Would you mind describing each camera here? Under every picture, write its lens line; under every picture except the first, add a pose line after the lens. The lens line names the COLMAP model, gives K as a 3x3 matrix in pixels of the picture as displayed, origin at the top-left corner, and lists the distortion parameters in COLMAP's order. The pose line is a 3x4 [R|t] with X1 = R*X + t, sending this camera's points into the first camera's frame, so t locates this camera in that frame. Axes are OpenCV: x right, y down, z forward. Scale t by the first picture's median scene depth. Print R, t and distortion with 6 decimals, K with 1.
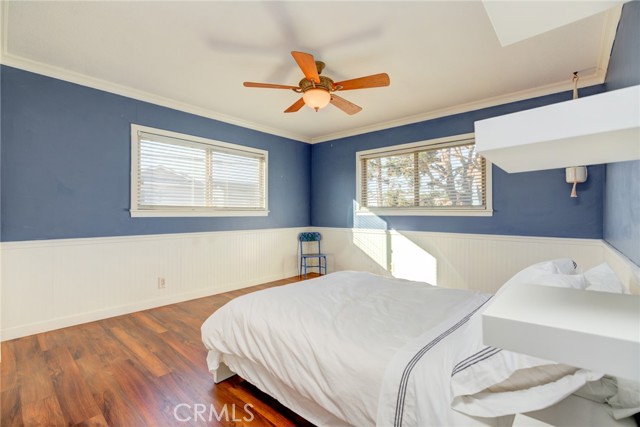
lens RADIAL K [[291.7, 0, 320.6], [0, 291.7, 212.3], [0, 0, 1]] dist [-0.015328, 0.003556]
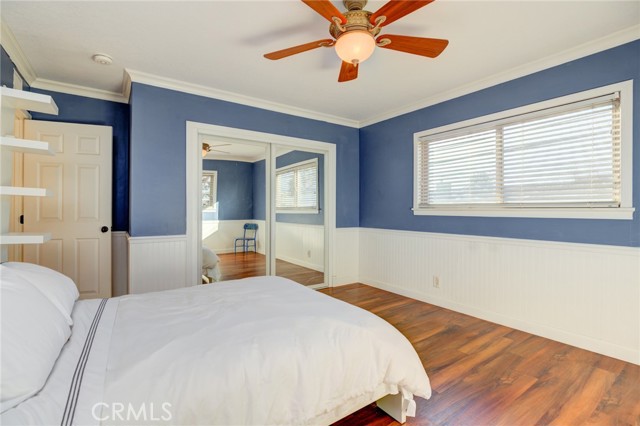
lens RADIAL K [[291.7, 0, 319.9], [0, 291.7, 211.1], [0, 0, 1]] dist [-0.015328, 0.003556]
pose [[-0.227296, -0.006486, -0.973804, 0.526027], [-0.012560, 0.999914, -0.003728, 0.010513], [0.973745, 0.011383, -0.227358, 0.860652]]
